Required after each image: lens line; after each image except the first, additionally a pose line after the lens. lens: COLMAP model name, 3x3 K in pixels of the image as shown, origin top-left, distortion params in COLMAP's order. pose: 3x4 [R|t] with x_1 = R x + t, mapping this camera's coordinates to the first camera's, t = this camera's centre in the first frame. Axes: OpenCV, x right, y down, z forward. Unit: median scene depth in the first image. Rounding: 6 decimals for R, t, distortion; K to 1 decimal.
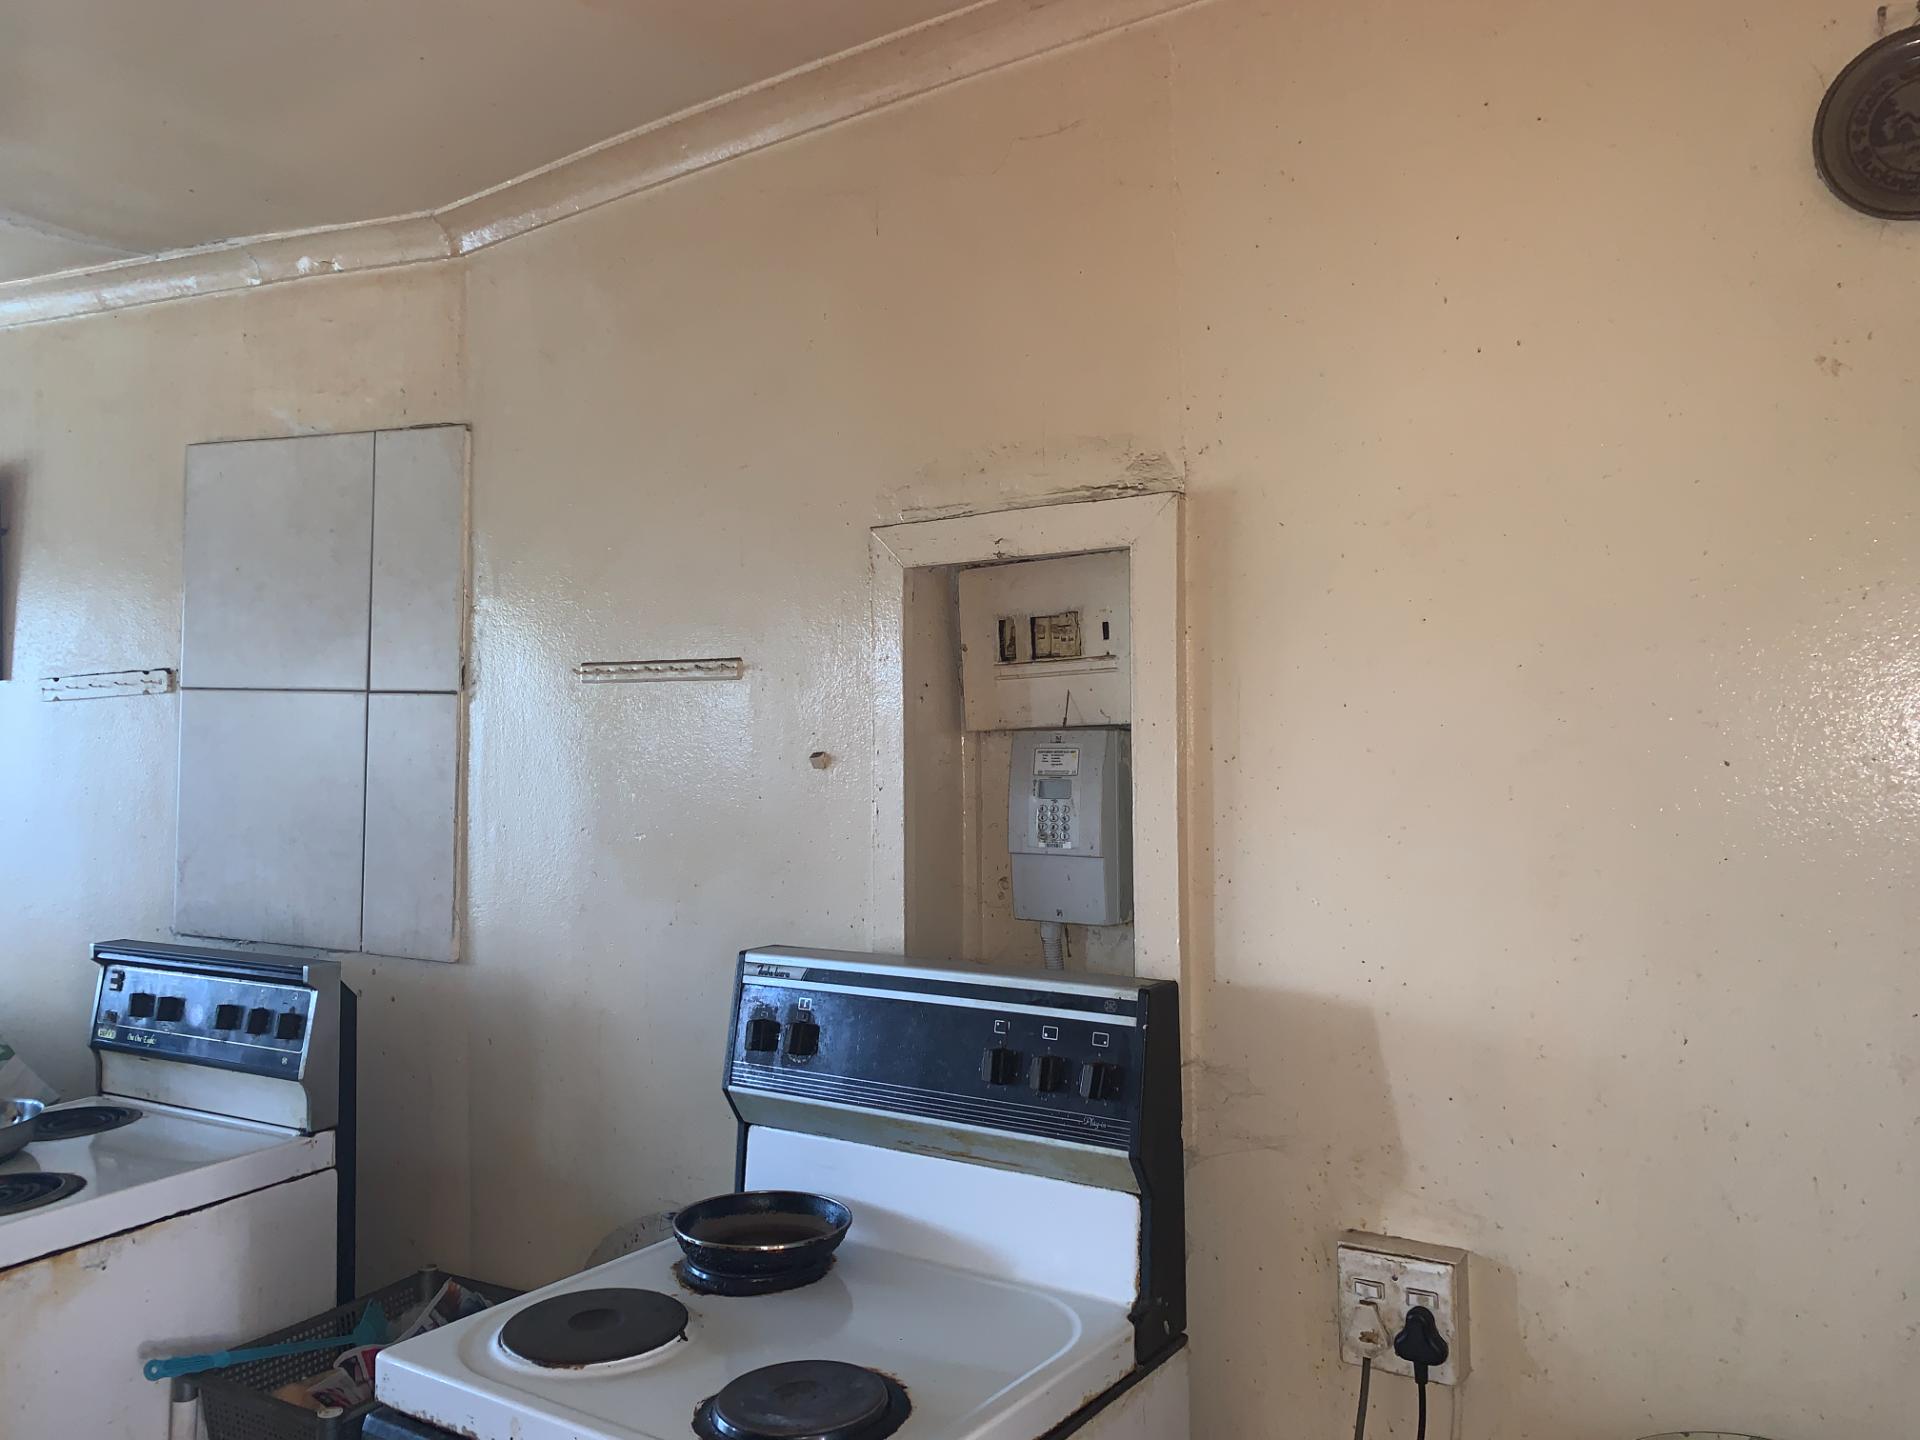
lens RADIAL K [[1449.9, 0, 961.1], [0, 1449.9, 724.1], [0, 0, 1]] dist [0.059106, -0.061792]
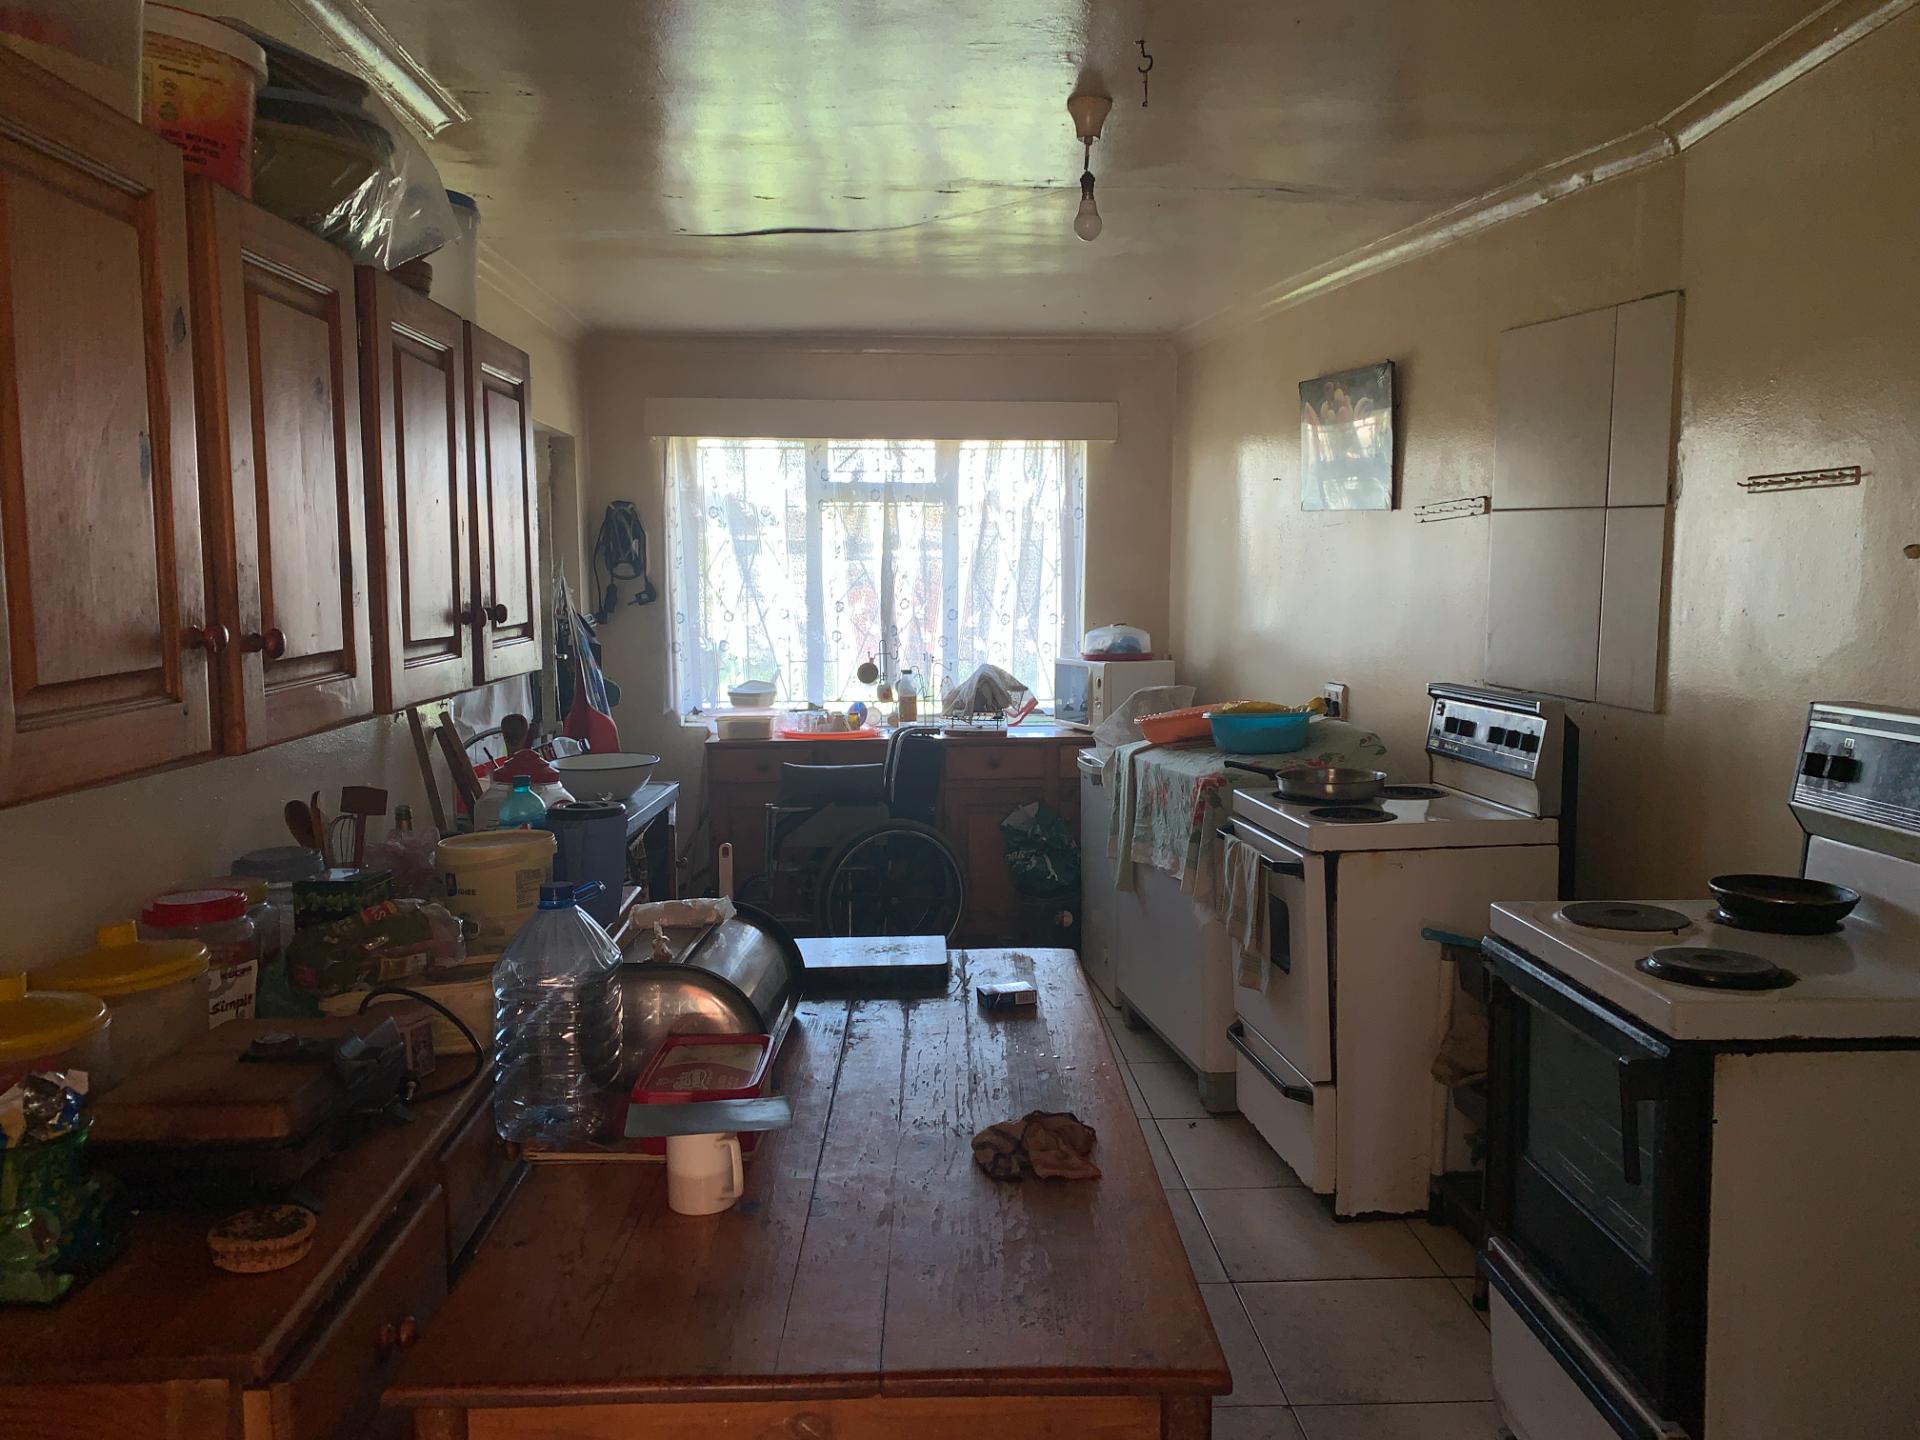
lens RADIAL K [[1449.9, 0, 954.6], [0, 1449.9, 716.5], [0, 0, 1]] dist [0.059106, -0.061792]
pose [[0.587079, 0.070320, -0.806470, 0.353766], [0.031267, 0.993507, 0.109390, 0.002995], [0.808926, -0.089436, 0.581069, -0.285537]]
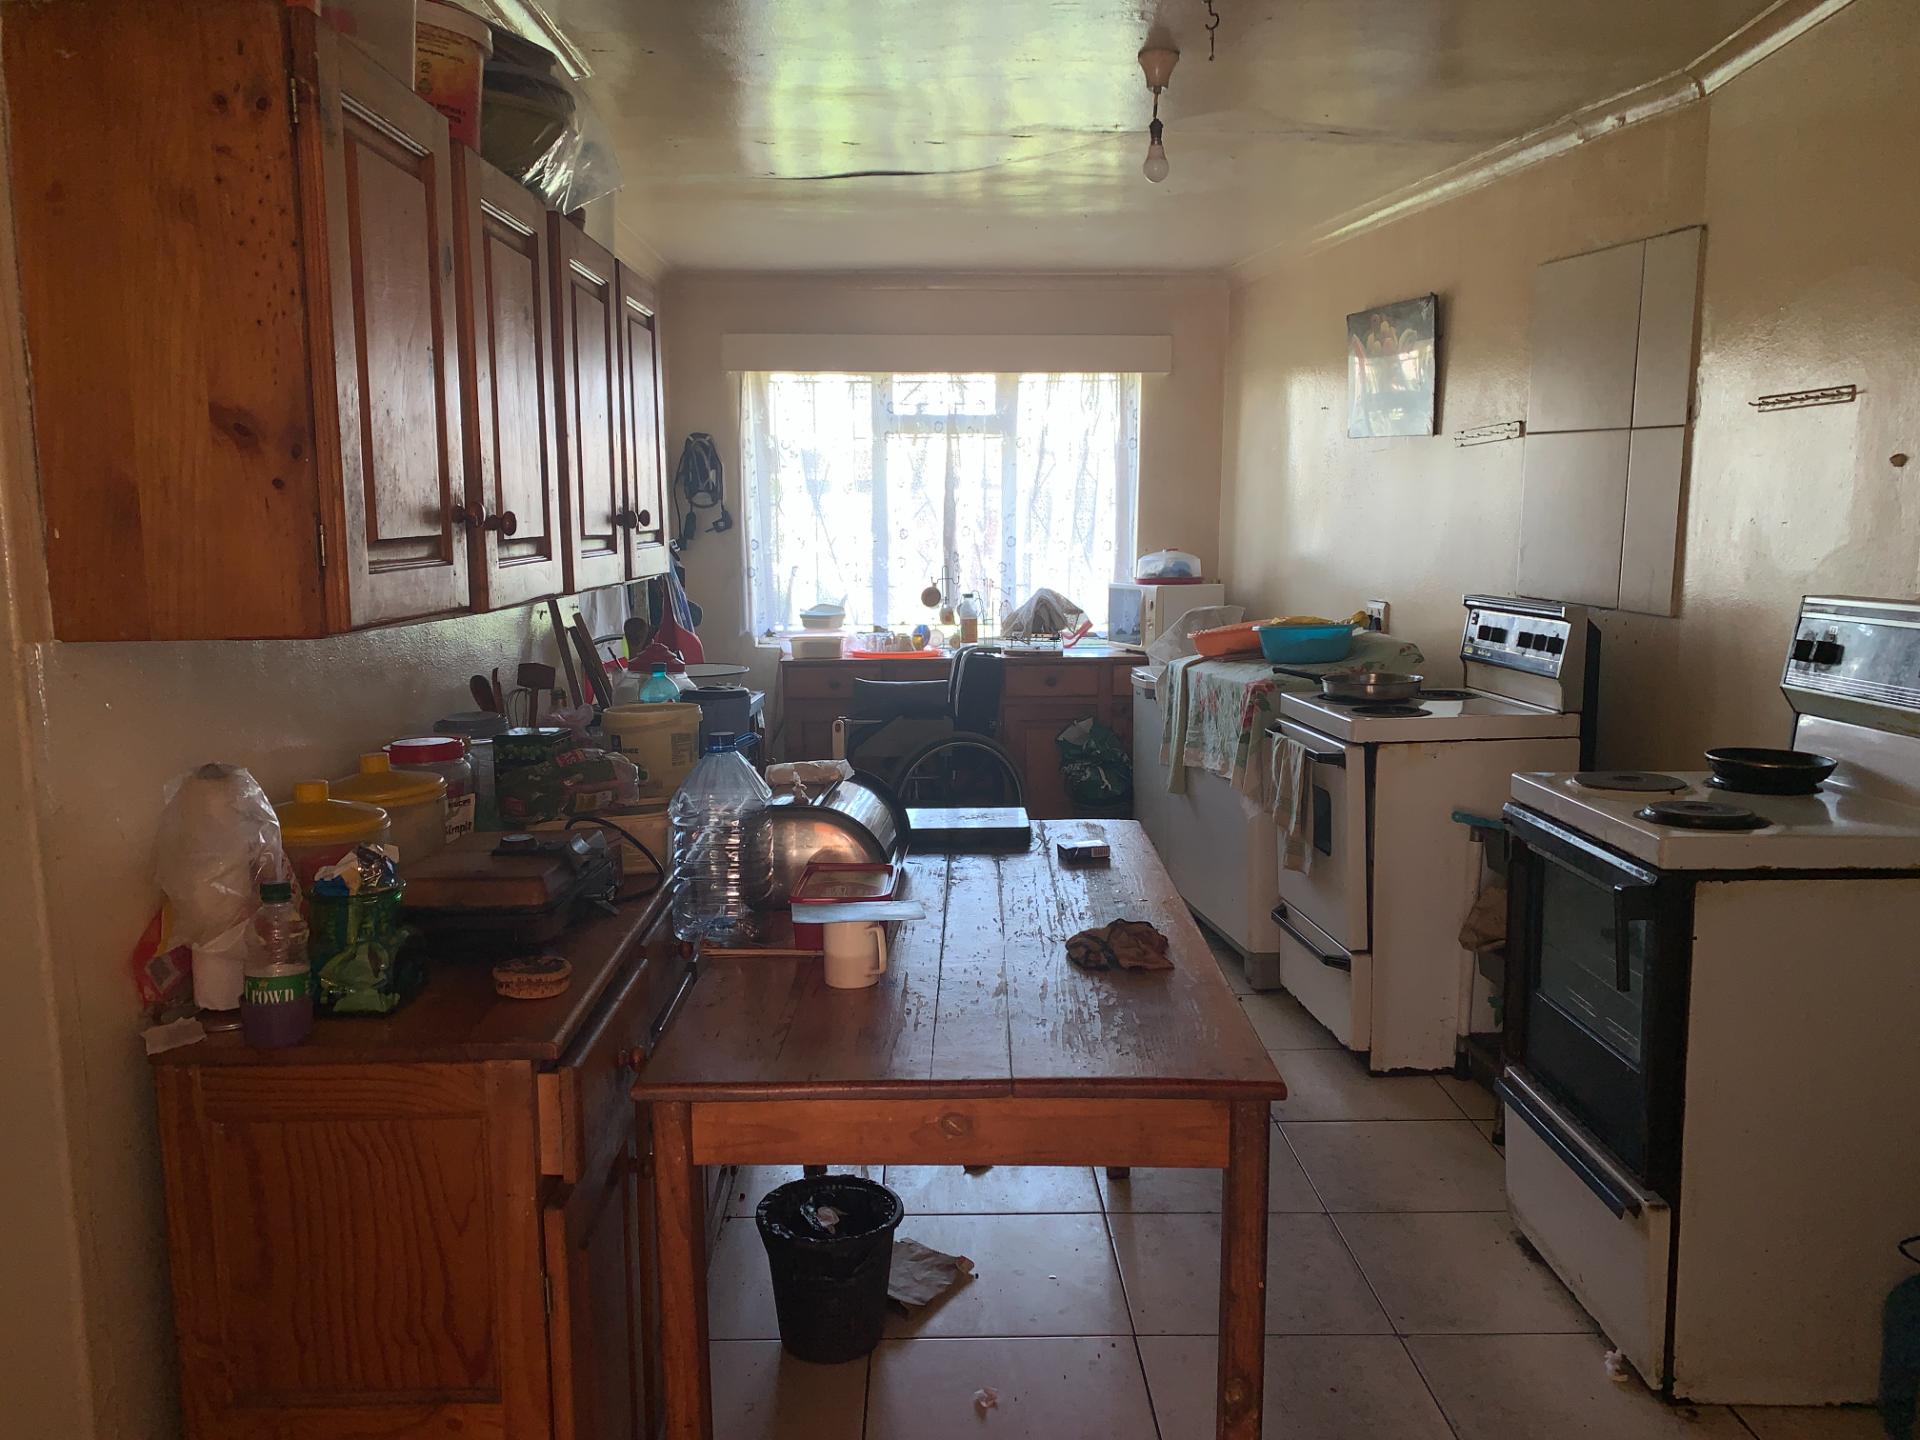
lens RADIAL K [[1449.9, 0, 953.5], [0, 1449.9, 715.4], [0, 0, 1]] dist [0.059106, -0.061792]
pose [[0.564881, 0.102322, -0.818804, 0.453384], [0.031678, 0.988862, 0.145428, 0.027929], [0.824564, -0.108087, 0.555348, -0.404413]]
